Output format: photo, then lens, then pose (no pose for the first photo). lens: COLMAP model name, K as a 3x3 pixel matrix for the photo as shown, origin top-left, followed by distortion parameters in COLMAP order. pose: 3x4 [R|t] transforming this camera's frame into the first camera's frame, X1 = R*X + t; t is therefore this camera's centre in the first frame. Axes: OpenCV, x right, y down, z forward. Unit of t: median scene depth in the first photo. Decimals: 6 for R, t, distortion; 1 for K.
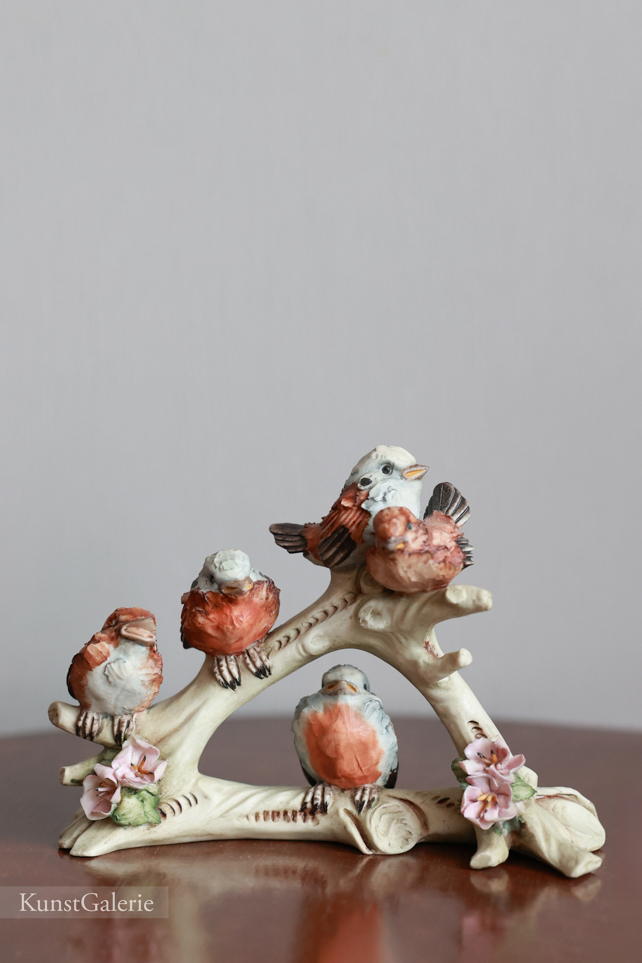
lens RADIAL K [[2292.6, 0, 321.0], [0, 2292.6, 481.5], [0, 0, 1]] dist [-0.050327, 0.154132]
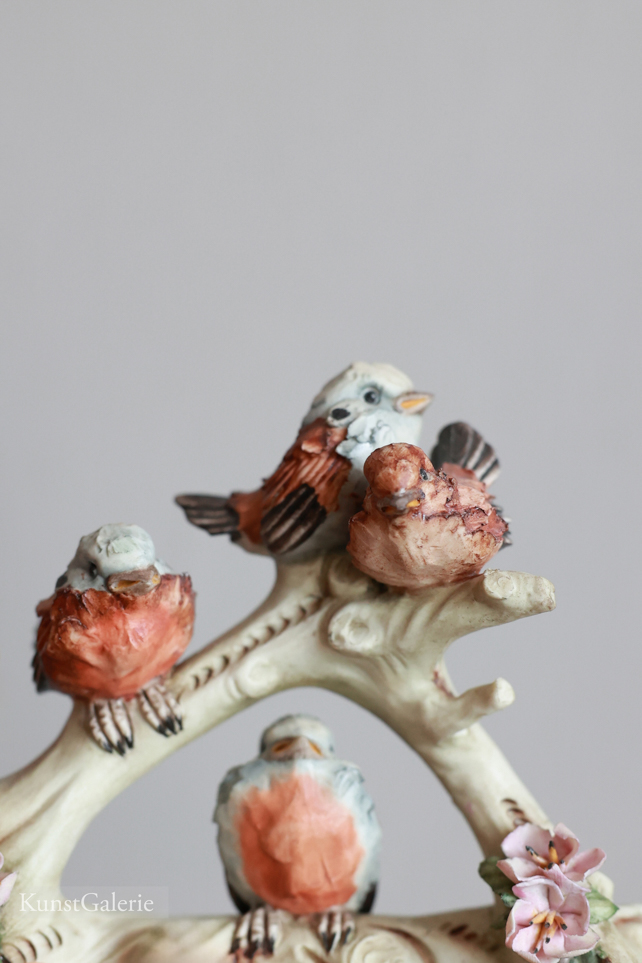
lens RADIAL K [[2292.6, 0, 321.0], [0, 2292.6, 481.5], [0, 0, 1]] dist [-0.050327, 0.154132]
pose [[0.989047, 0.005279, 0.147508, -0.077411], [0.008303, 0.995788, -0.091312, 0.075077], [-0.147369, 0.091537, 0.984837, 0.383514]]
